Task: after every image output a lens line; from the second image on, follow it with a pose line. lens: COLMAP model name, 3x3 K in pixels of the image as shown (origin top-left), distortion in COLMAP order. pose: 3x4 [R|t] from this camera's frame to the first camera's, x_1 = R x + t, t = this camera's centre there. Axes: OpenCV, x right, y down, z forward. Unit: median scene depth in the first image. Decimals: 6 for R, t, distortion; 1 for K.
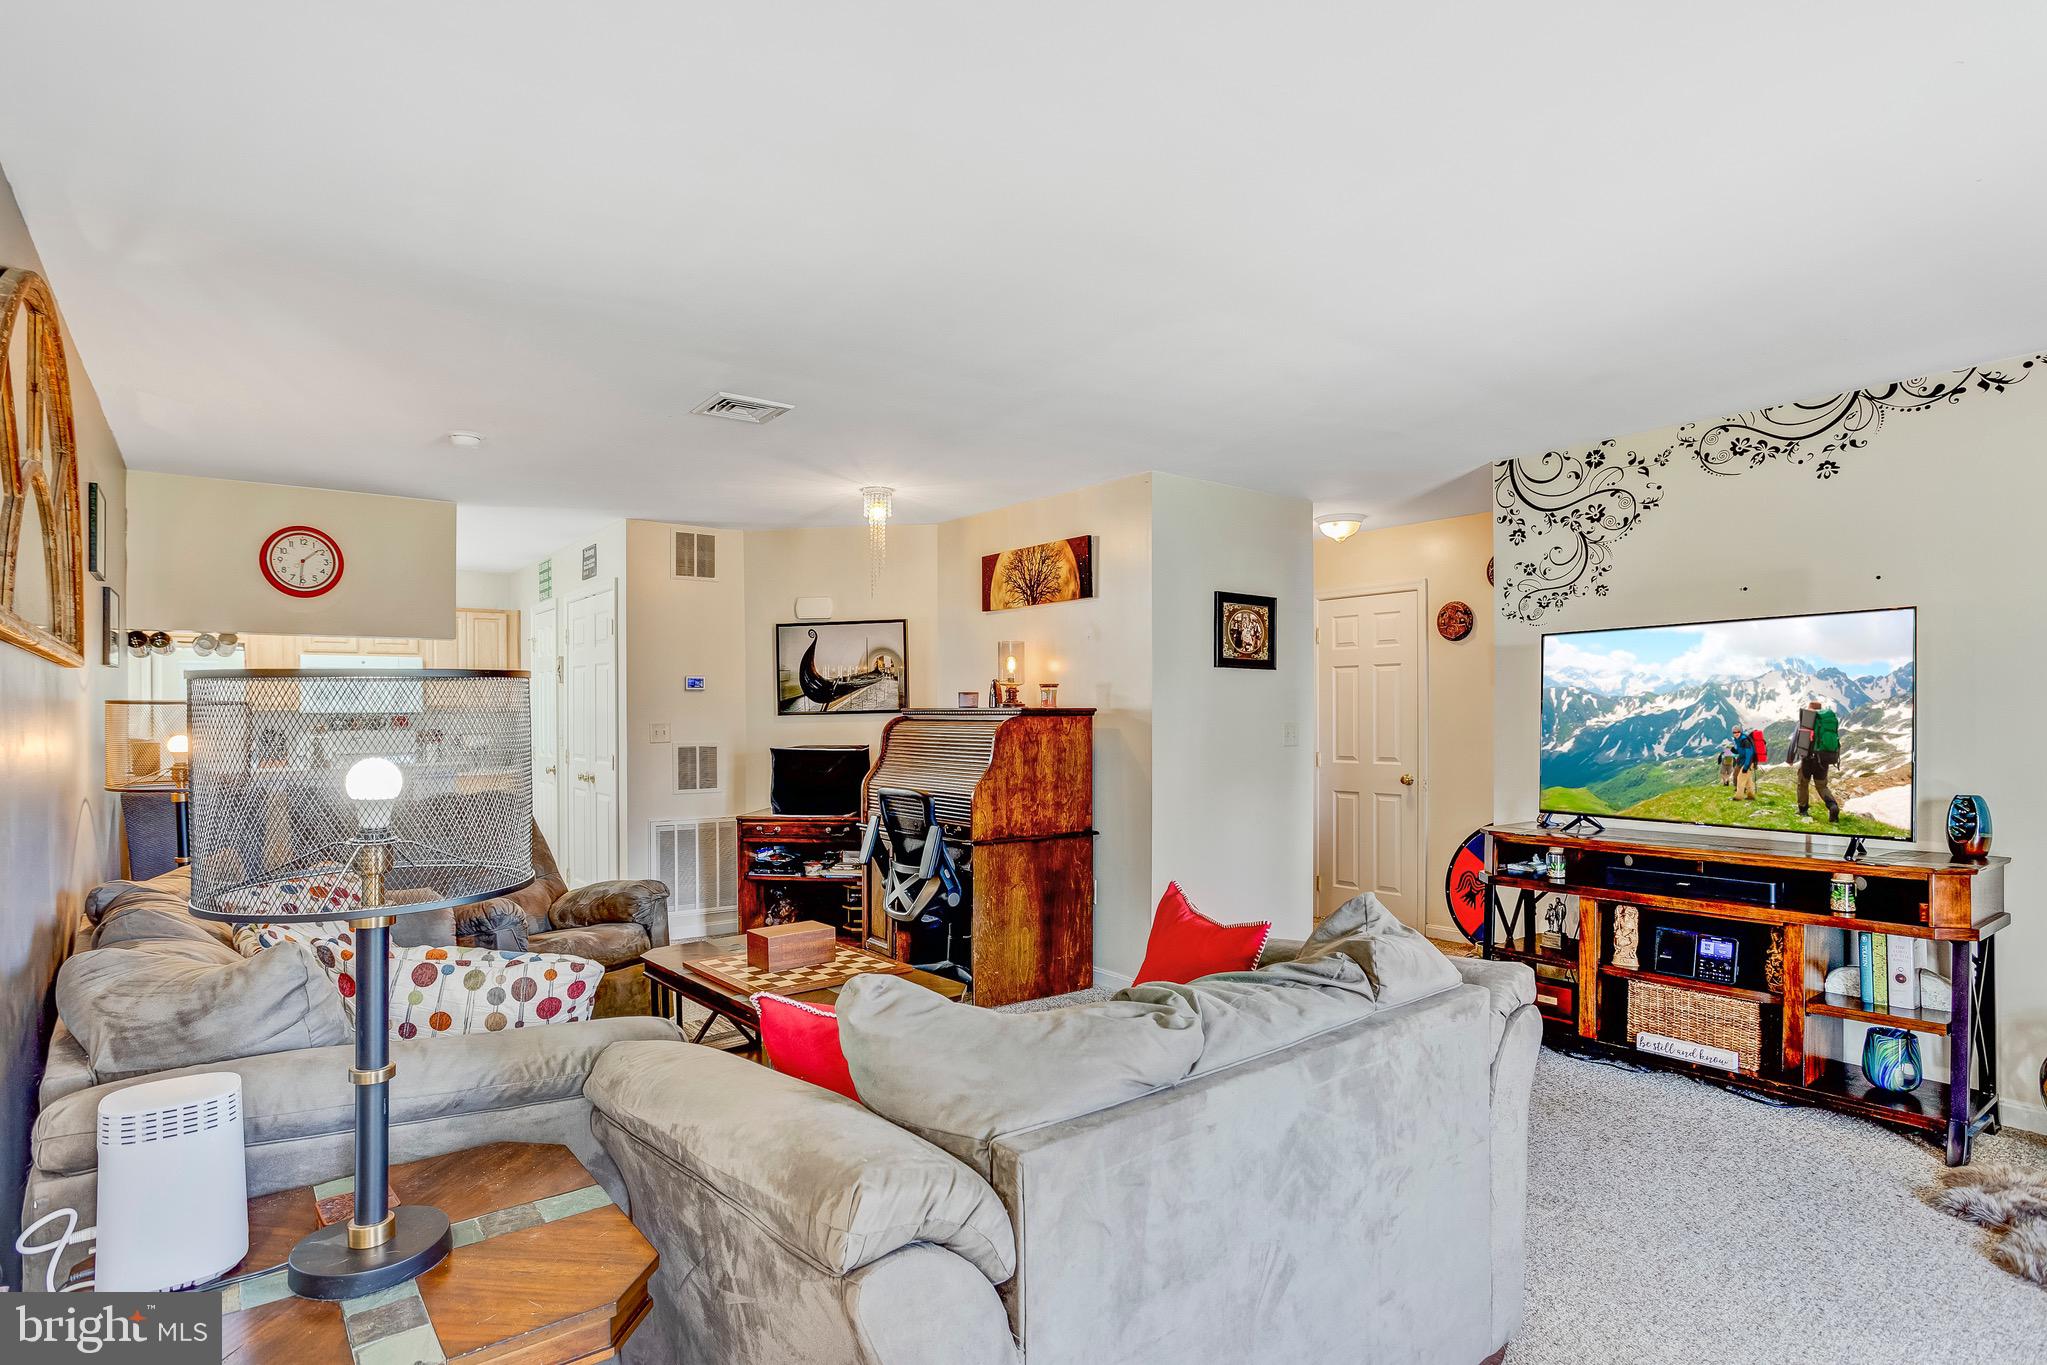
lens RADIAL K [[1060.0, 0, 1023.6], [0, 1060.0, 708.2], [0, 0, 1]] dist [-0.079133, 0.052384]
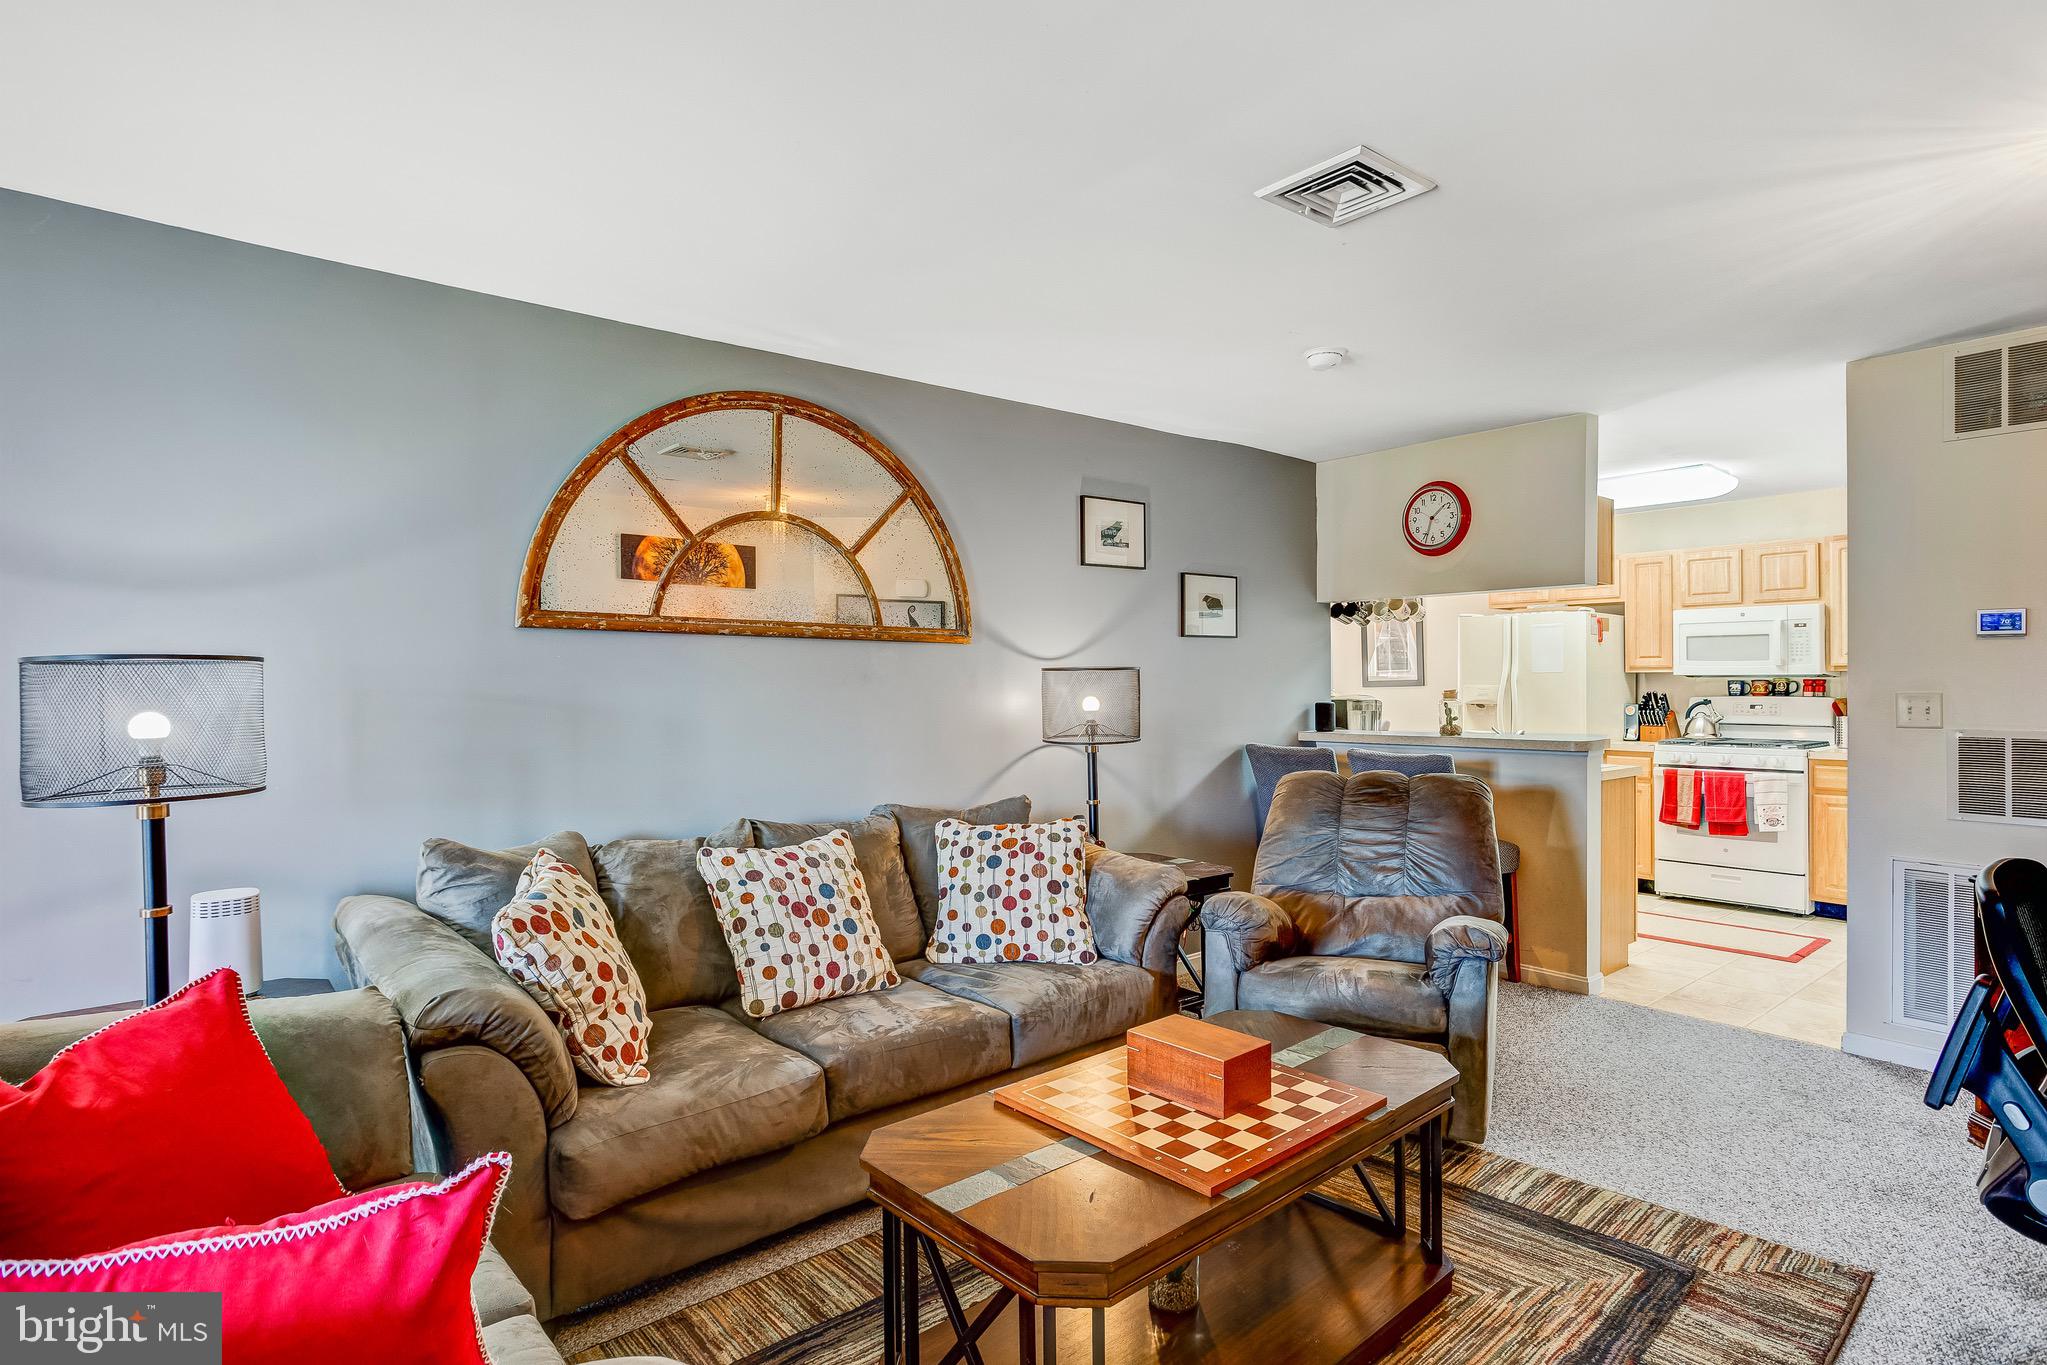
lens RADIAL K [[1052.6, 0, 1043.2], [0, 1052.6, 677.0], [0, 0, 1]] dist [-0.049384, 0.034288]
pose [[0.038725, 0.003086, -0.999245, 0.298523], [0.007119, 0.999969, 0.003364, -0.000953], [0.999225, -0.007244, 0.038702, 0.699101]]
